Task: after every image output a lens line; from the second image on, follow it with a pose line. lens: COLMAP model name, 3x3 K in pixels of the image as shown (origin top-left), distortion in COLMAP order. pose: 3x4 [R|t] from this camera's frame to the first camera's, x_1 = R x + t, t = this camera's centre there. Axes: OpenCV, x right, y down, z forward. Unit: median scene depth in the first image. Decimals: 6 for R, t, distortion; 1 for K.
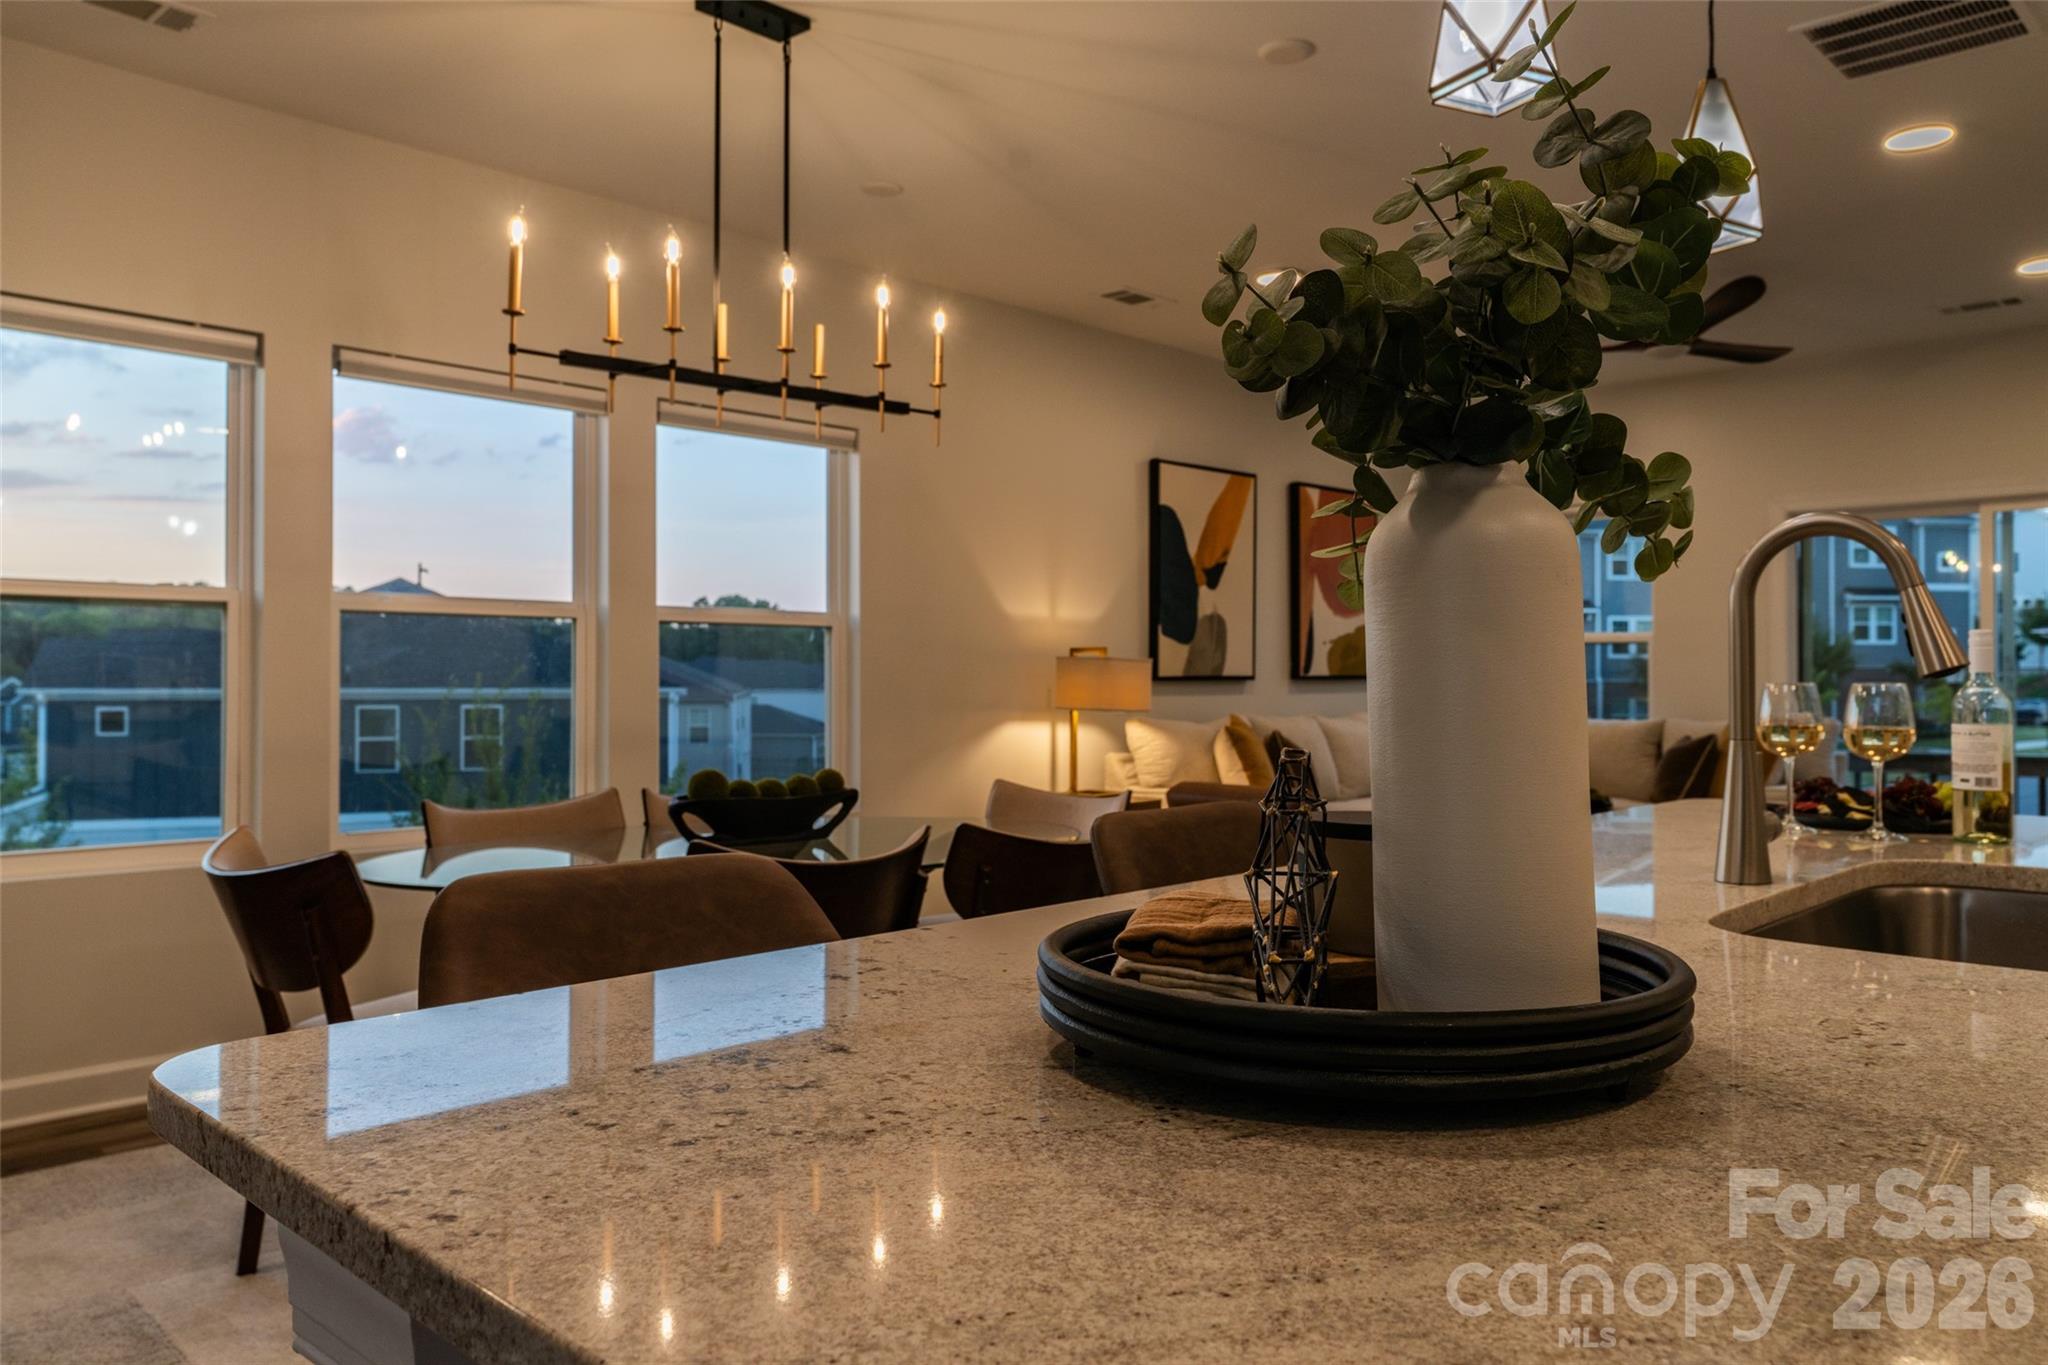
lens RADIAL K [[1466.4, 0, 1028.7], [0, 1466.4, 669.3], [0, 0, 1]] dist [0.002758, 0.002116]
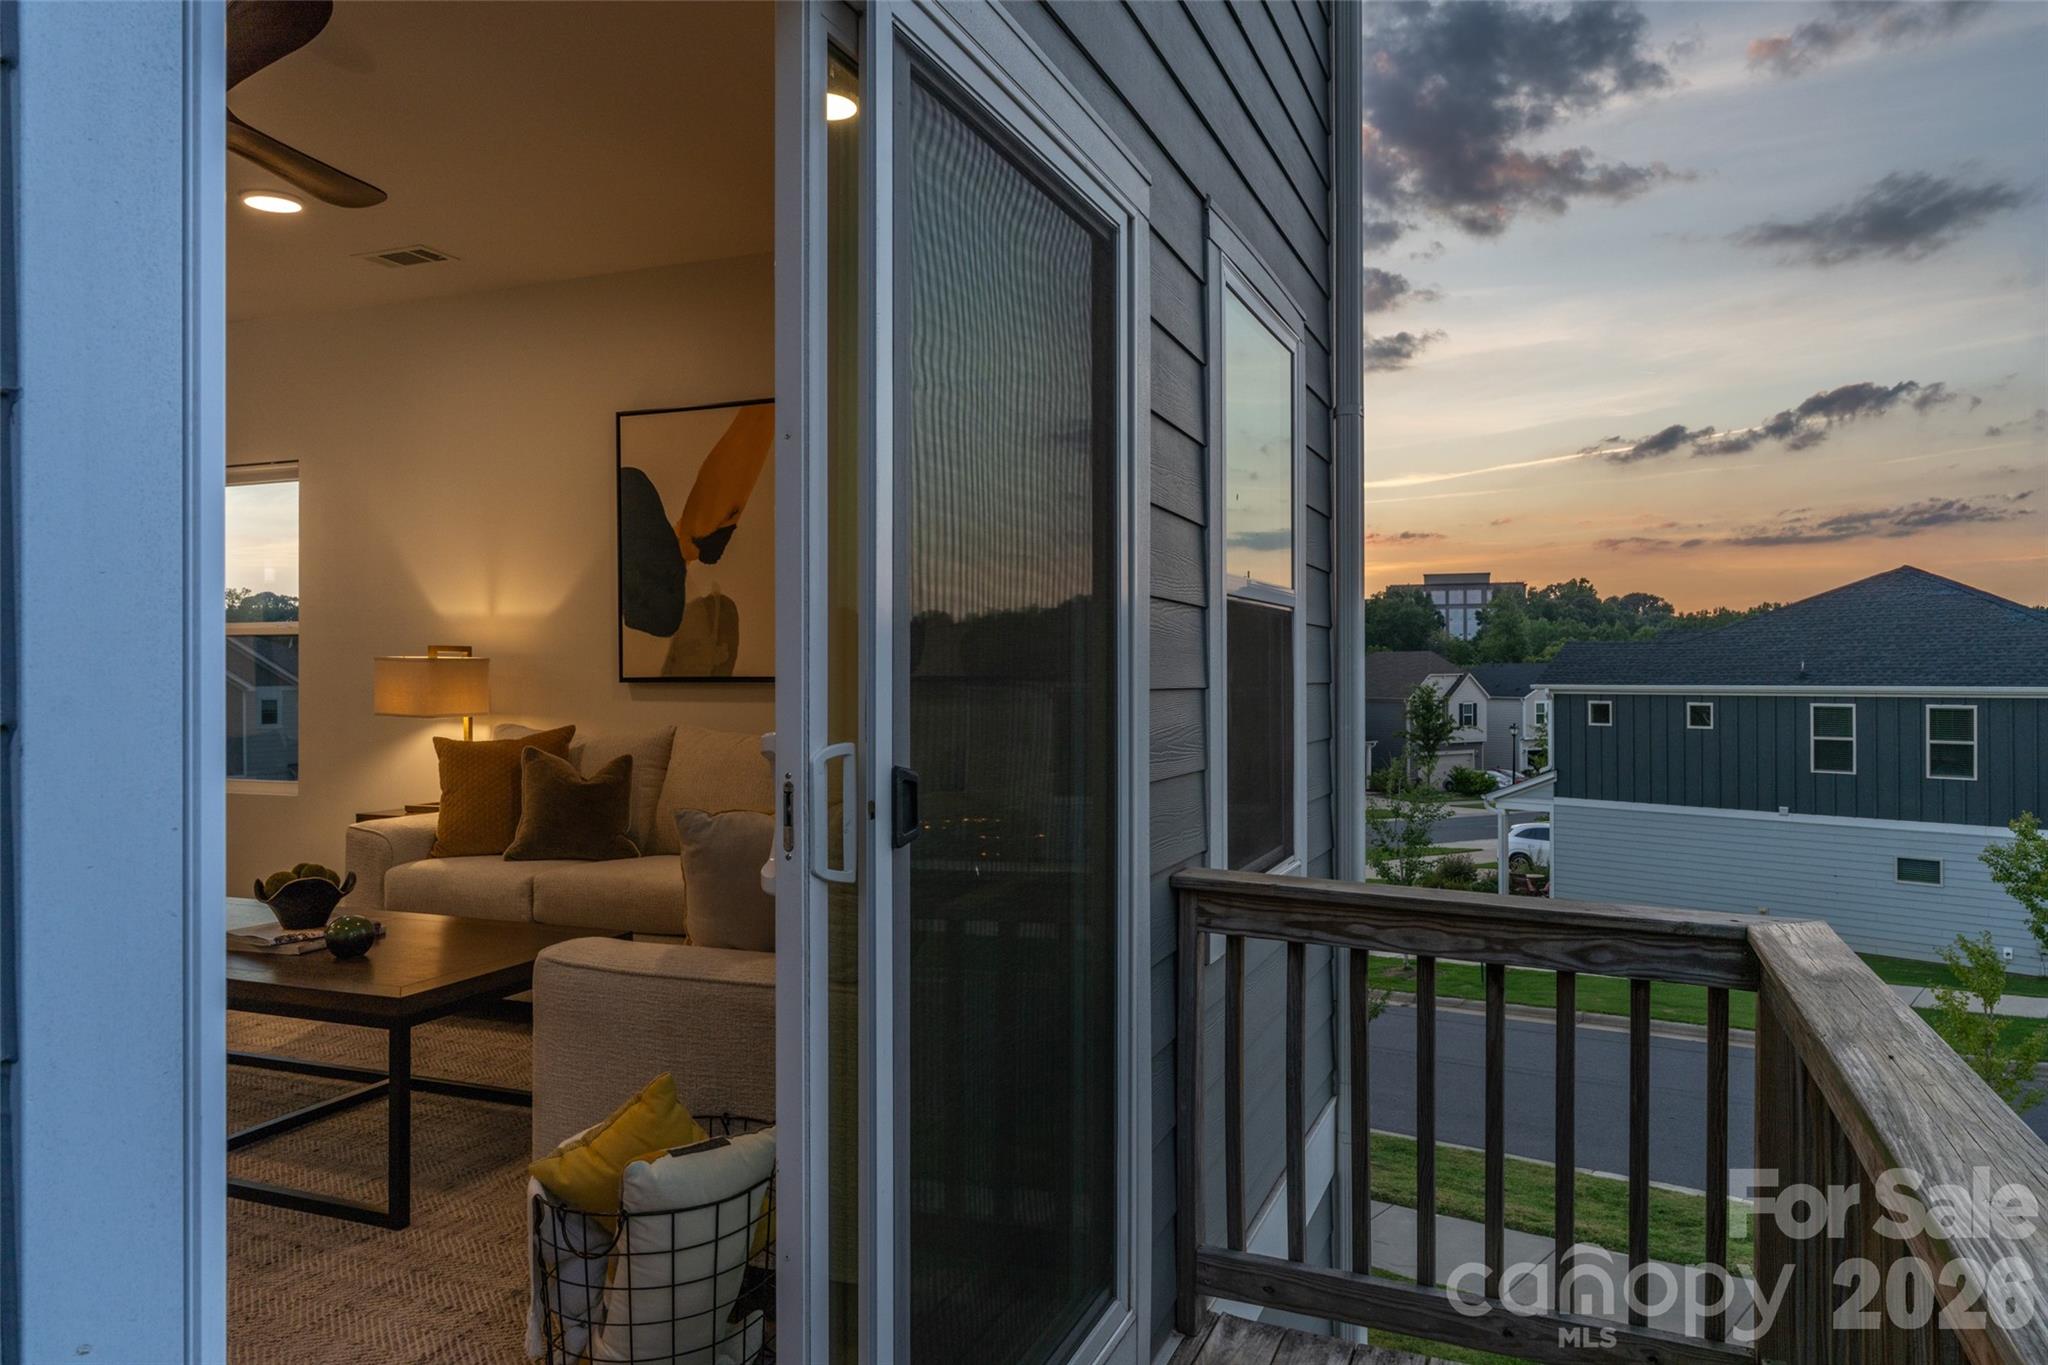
lens RADIAL K [[1363.5, 0, 1030.2], [0, 1363.5, 673.4], [0, 0, 1]] dist [0.003070, -0.003682]
pose [[0.372761, -0.000497, -0.927927, 0.843242], [0.006151, 0.999979, 0.001935, 0.002383], [0.927907, -0.006429, 0.372757, 0.884643]]
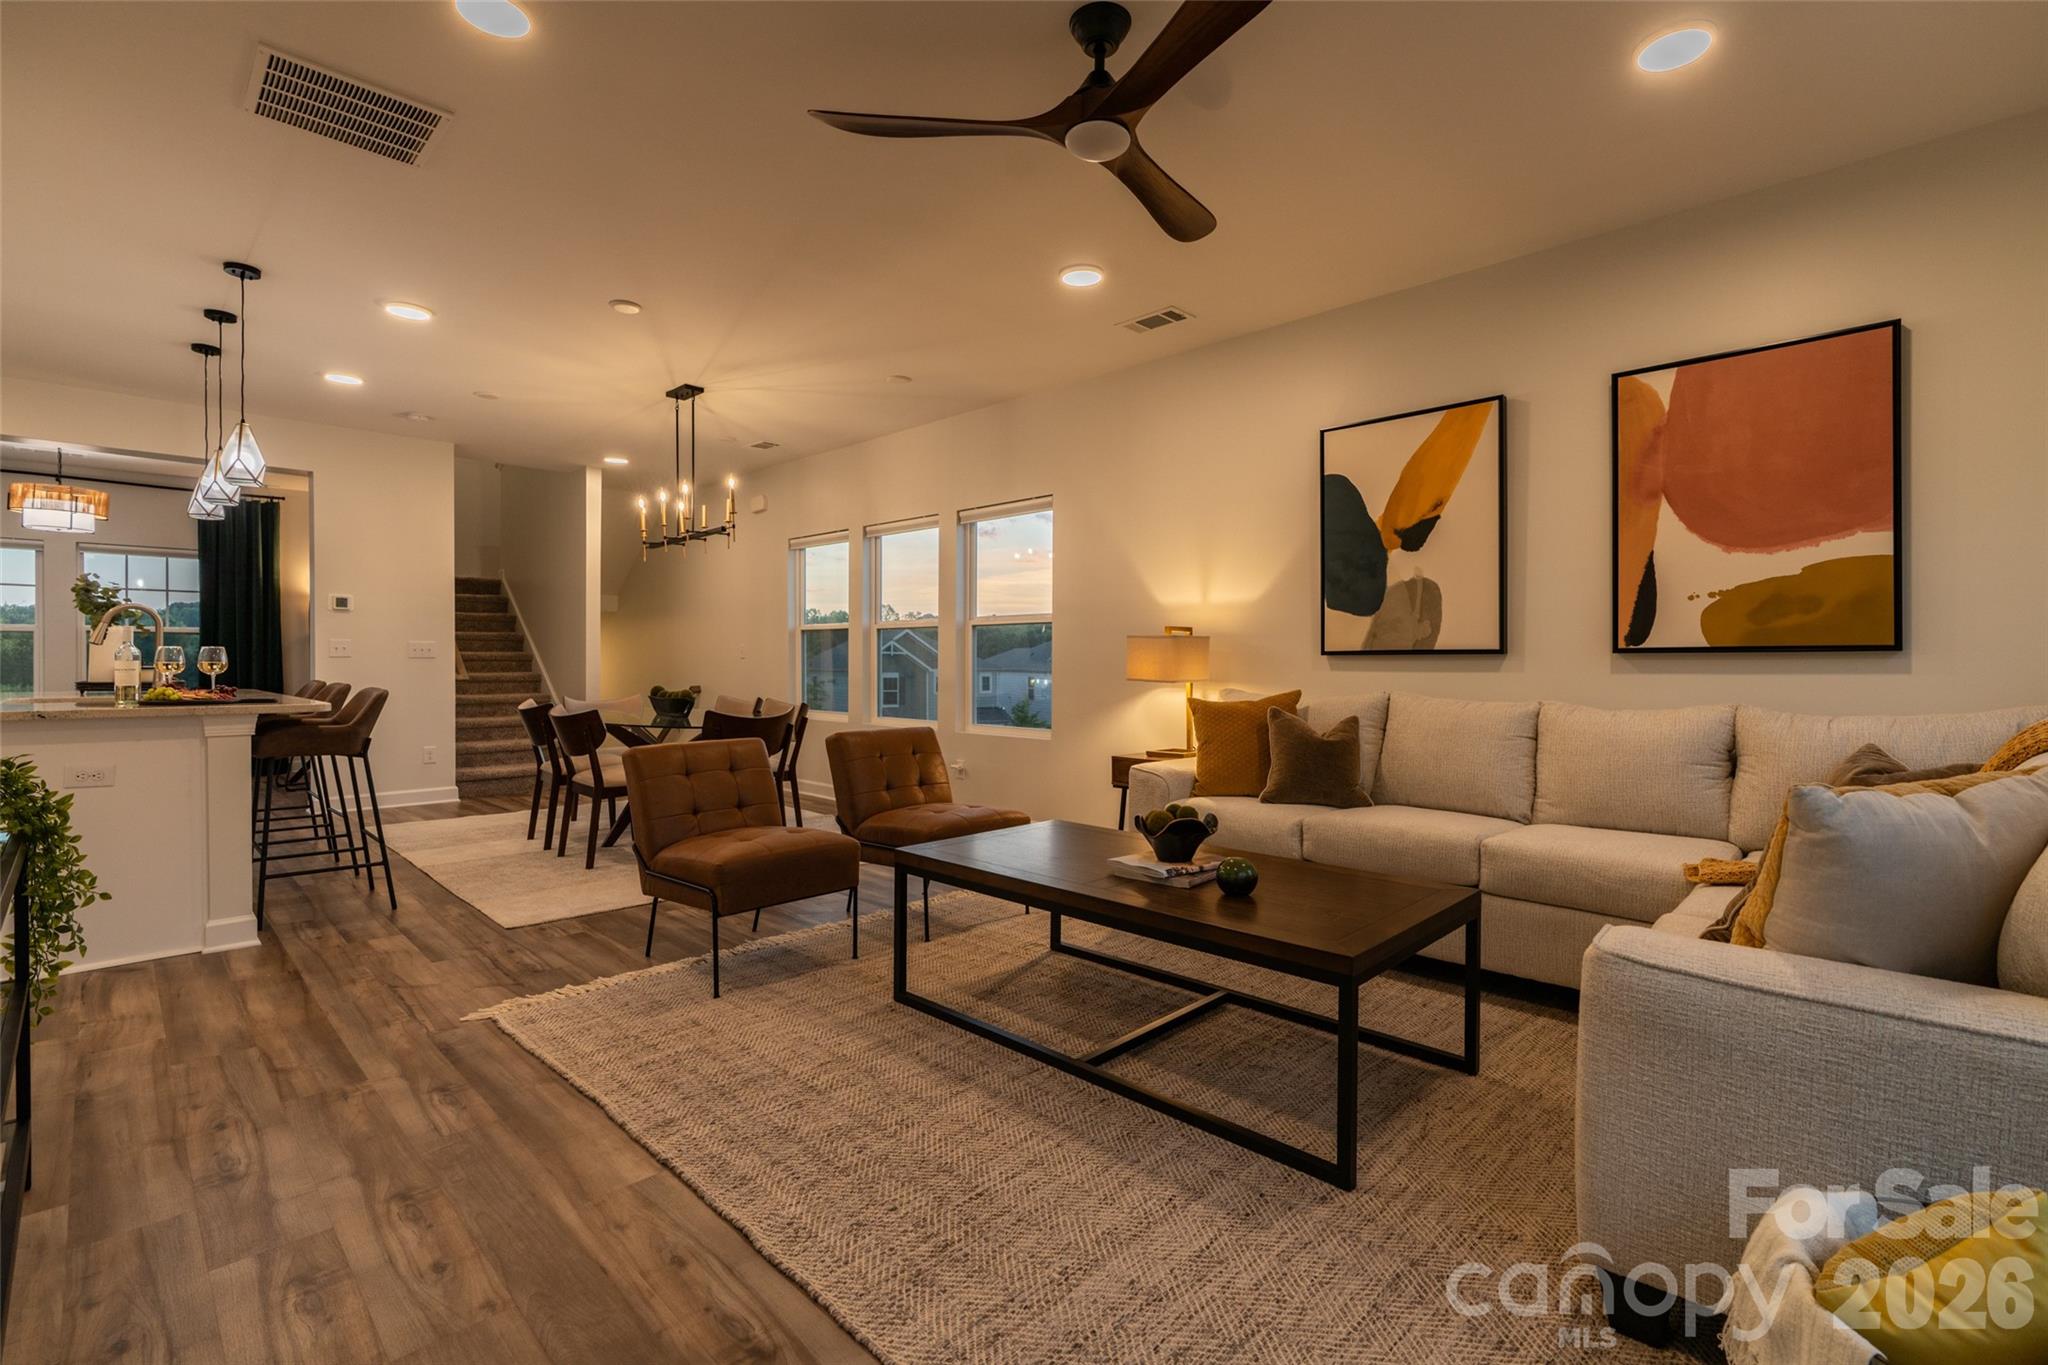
lens RADIAL K [[923.7, 0, 1038.2], [0, 923.7, 662.5], [0, 0, 1]] dist [-0.004266, 0.000342]
pose [[-0.010835, -0.000303, -0.999941, 0.676477], [0.001756, 0.999998, -0.000323, 0.011811], [0.999940, -0.001760, -0.010835, 0.777752]]
